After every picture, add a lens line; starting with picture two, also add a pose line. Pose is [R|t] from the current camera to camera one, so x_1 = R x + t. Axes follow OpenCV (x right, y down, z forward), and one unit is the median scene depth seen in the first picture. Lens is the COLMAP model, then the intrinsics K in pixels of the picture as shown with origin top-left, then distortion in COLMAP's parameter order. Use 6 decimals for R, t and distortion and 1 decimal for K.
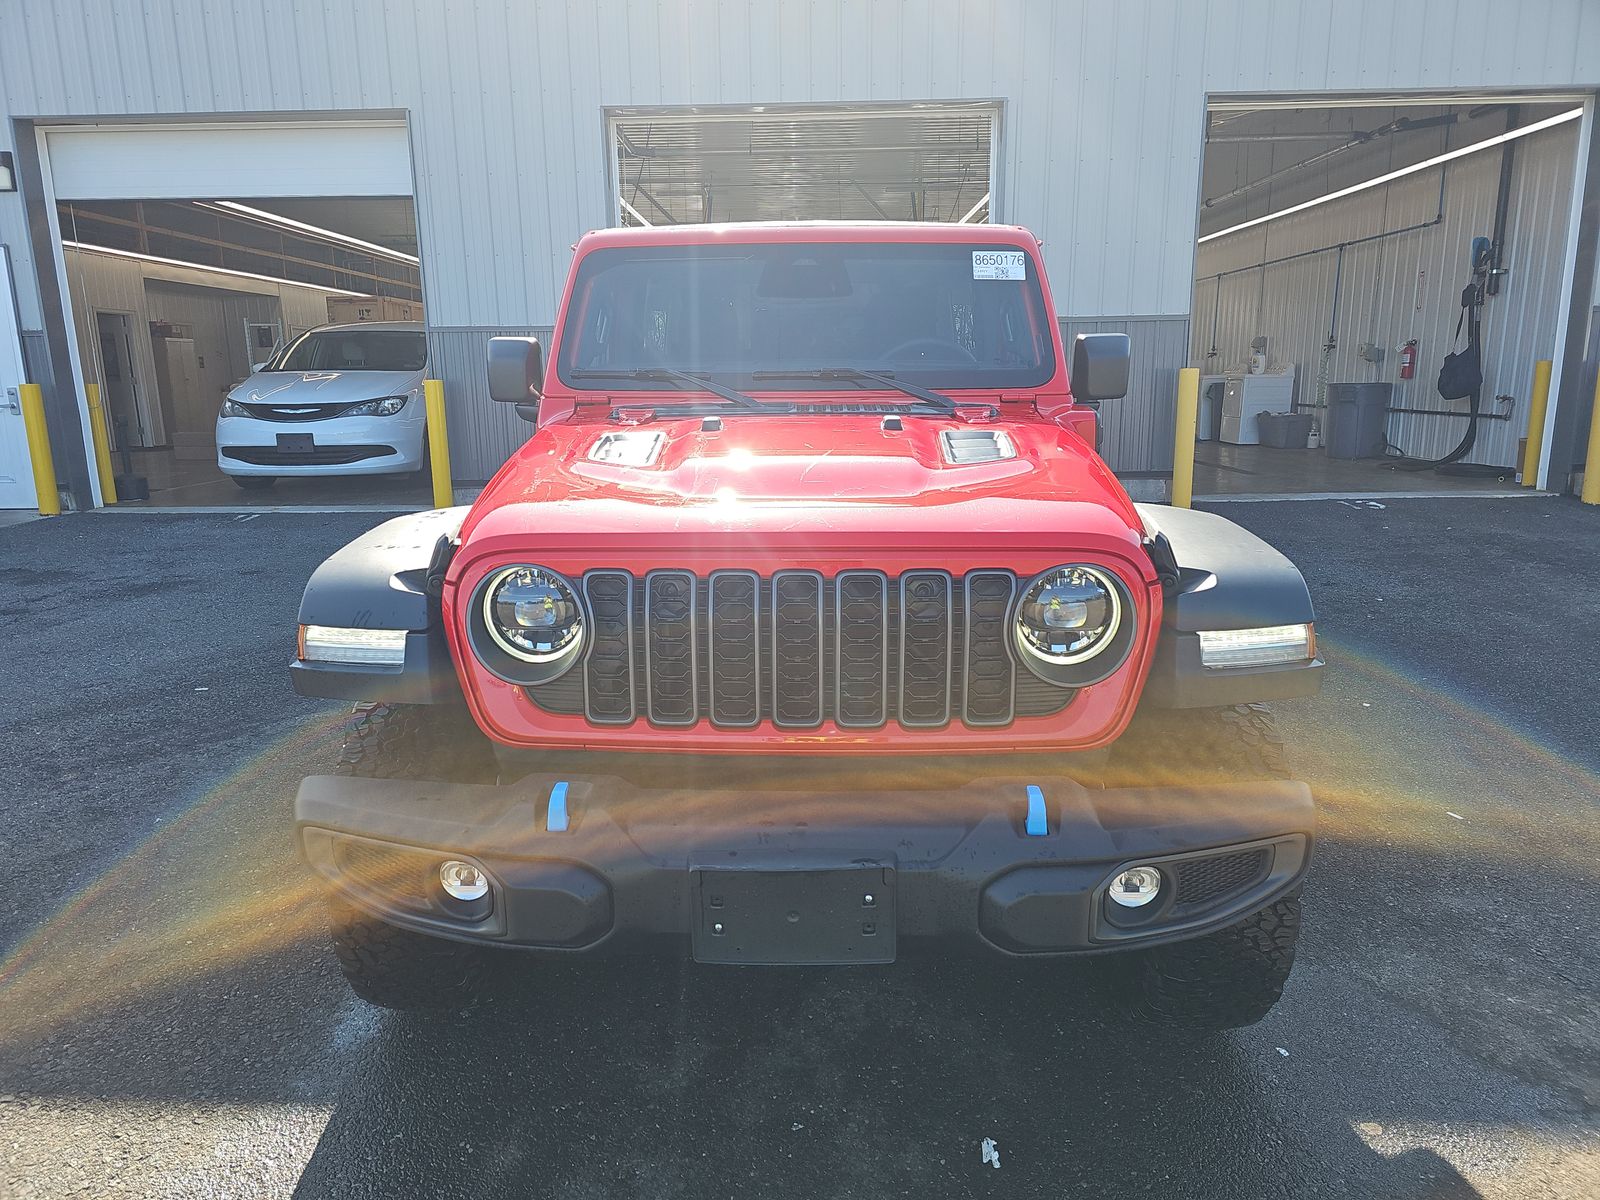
lens RADIAL K [[1044.7, 0, 817.1], [0, 1044.7, 591.0], [0, 0, 1]] dist [0.028688, -0.025847]
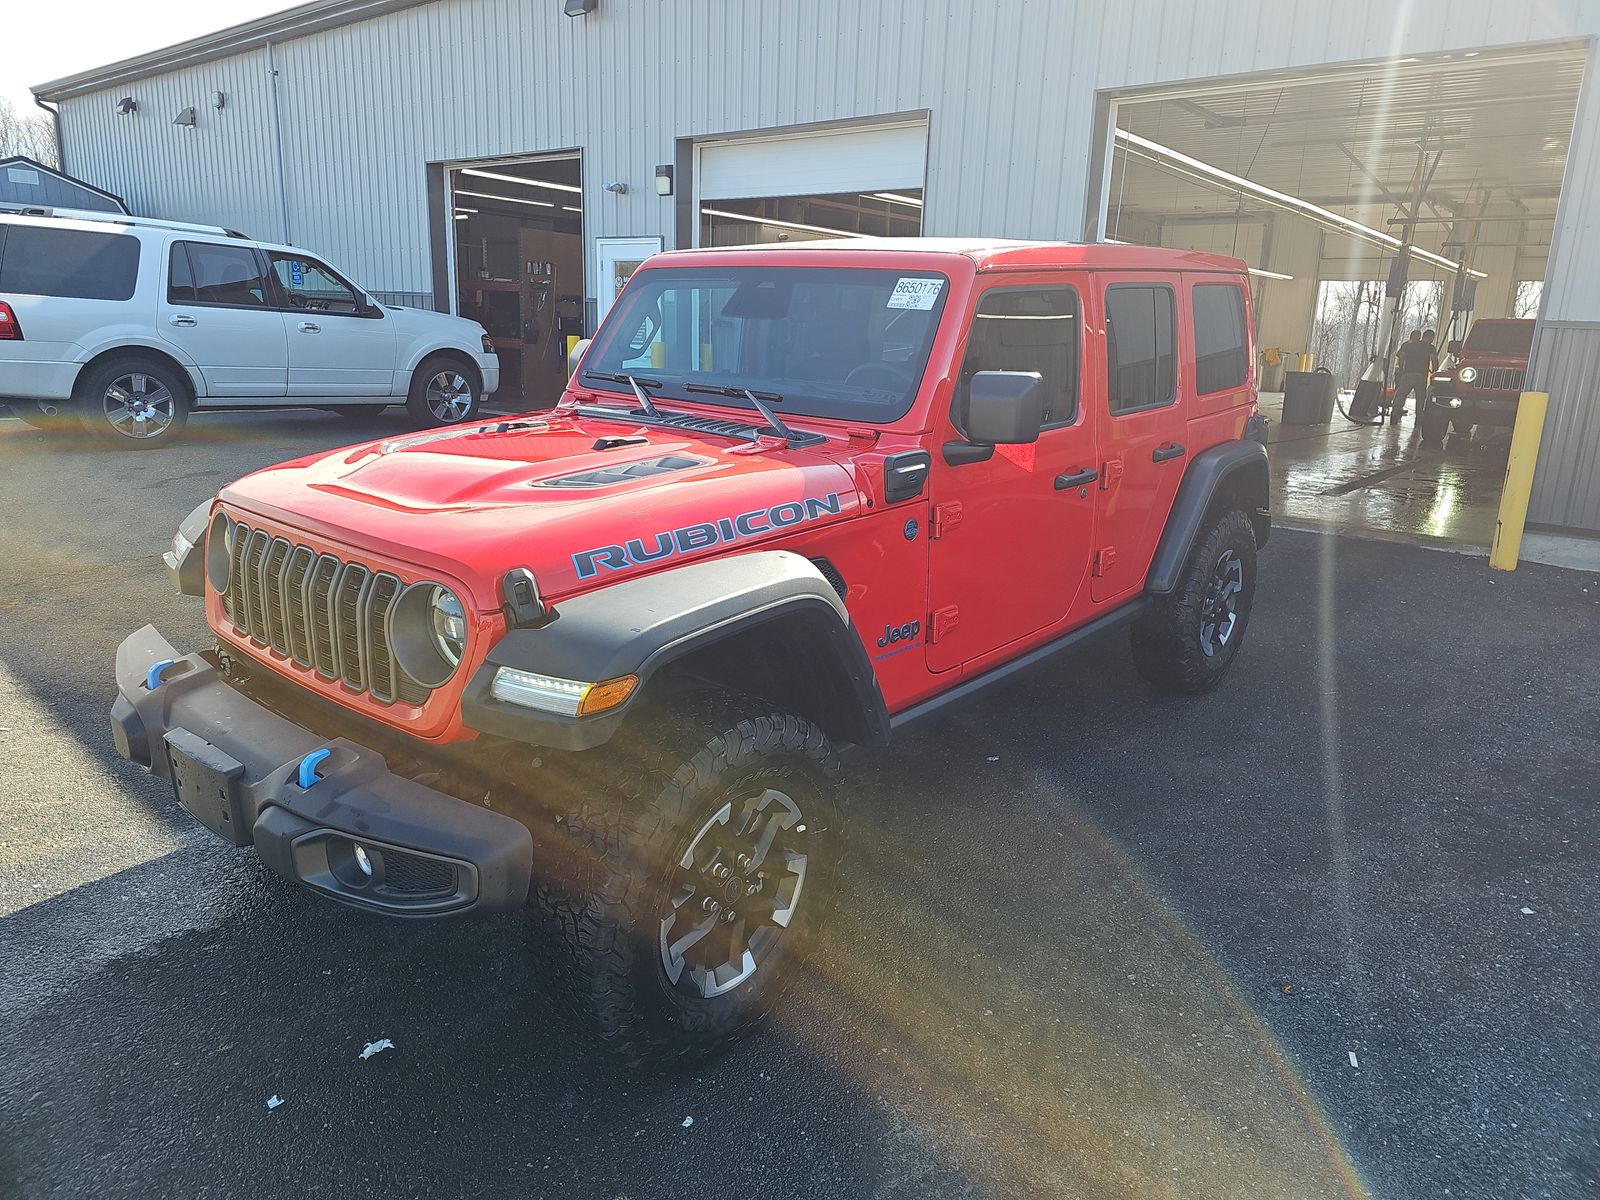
lens RADIAL K [[1044.7, 0, 817.1], [0, 1044.7, 591.0], [0, 0, 1]] dist [0.028688, -0.025847]
pose [[0.775522, 0.198246, -0.599387, 0.296666], [-0.179097, 0.979498, 0.092242, -0.046991], [0.605385, 0.035813, 0.795127, 0.077661]]
